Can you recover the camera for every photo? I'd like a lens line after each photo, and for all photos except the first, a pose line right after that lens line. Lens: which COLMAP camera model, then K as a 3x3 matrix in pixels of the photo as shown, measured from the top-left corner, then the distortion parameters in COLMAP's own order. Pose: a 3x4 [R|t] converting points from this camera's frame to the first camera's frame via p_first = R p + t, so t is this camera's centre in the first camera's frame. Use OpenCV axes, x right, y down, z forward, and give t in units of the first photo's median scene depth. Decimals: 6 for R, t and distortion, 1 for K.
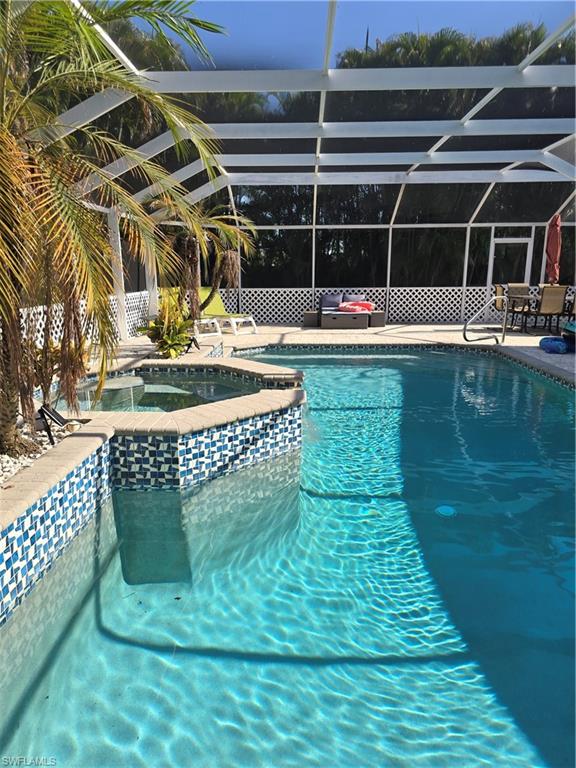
lens RADIAL K [[519.2, 0, 283.4], [0, 519.2, 394.8], [0, 0, 1]] dist [0.065900, -0.057804]
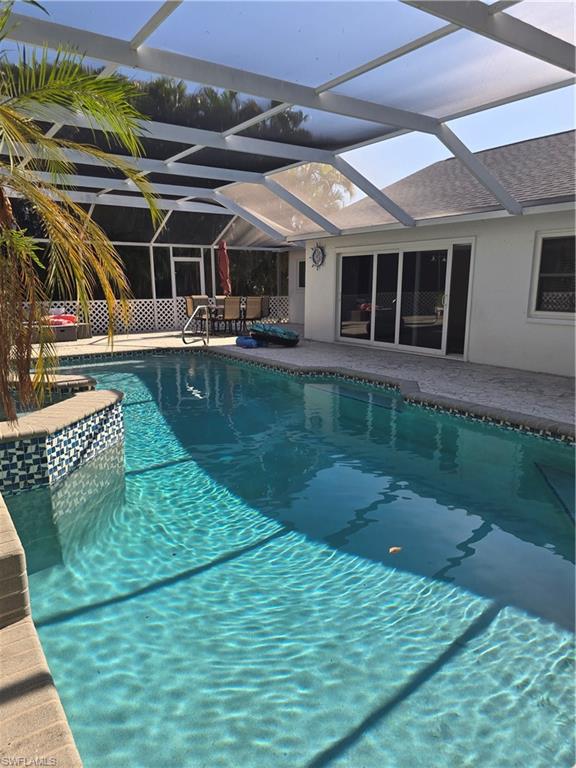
lens RADIAL K [[521.5, 0, 277.6], [0, 521.5, 393.7], [0, 0, 1]] dist [0.063799, -0.068970]
pose [[0.803738, -0.126911, 0.581291, -0.270608], [0.142397, 0.989624, 0.019172, 0.023629], [-0.577692, 0.067365, 0.813470, -0.112612]]
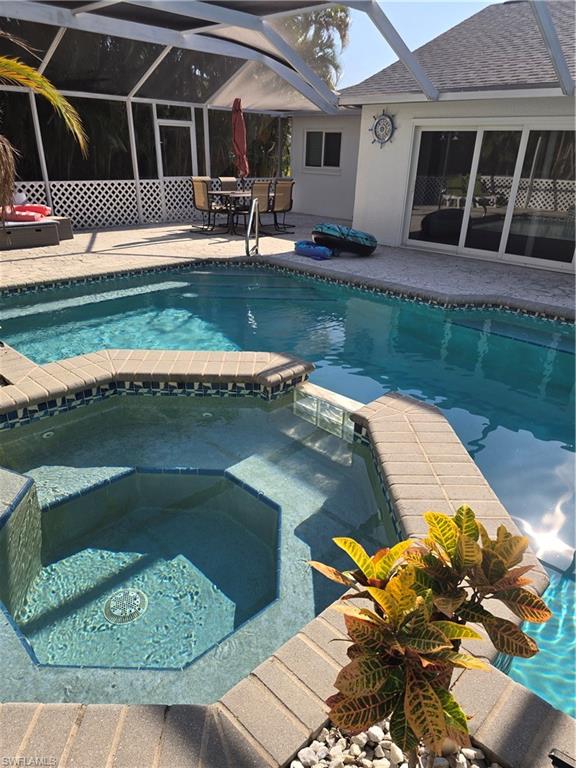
lens RADIAL K [[528.3, 0, 287.3], [0, 528.3, 398.2], [0, 0, 1]] dist [0.004924, -0.001292]
pose [[0.662871, -0.299742, 0.686117, -0.393142], [0.147102, 0.950647, 0.273189, -0.158592], [-0.734141, -0.080160, 0.674249, 0.520646]]
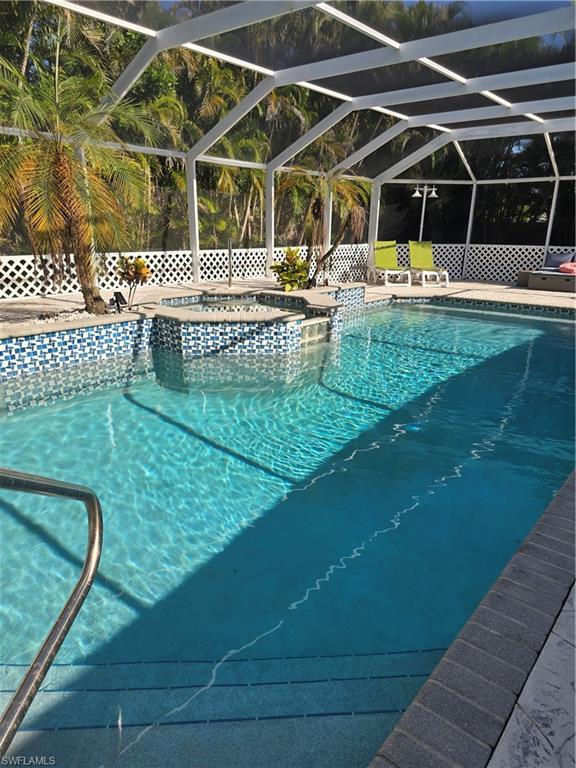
lens RADIAL K [[521.5, 0, 277.6], [0, 521.5, 393.7], [0, 0, 1]] dist [0.063799, -0.068970]
pose [[0.785305, 0.202842, -0.584937, 0.637314], [-0.160979, 0.979208, 0.123443, 0.028184], [0.597814, -0.002778, 0.801630, -0.083195]]
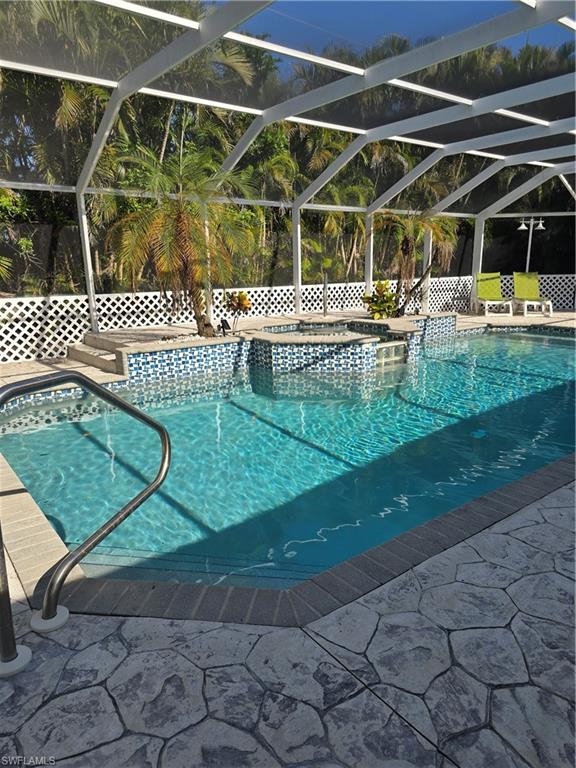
lens RADIAL K [[520.7, 0, 290.0], [0, 520.7, 396.1], [0, 0, 1]] dist [0.078025, -0.111385]
pose [[0.639309, 0.183459, -0.746744, 0.818806], [-0.167935, 0.980991, 0.097235, 0.042149], [0.750387, 0.063241, 0.657966, -0.137449]]
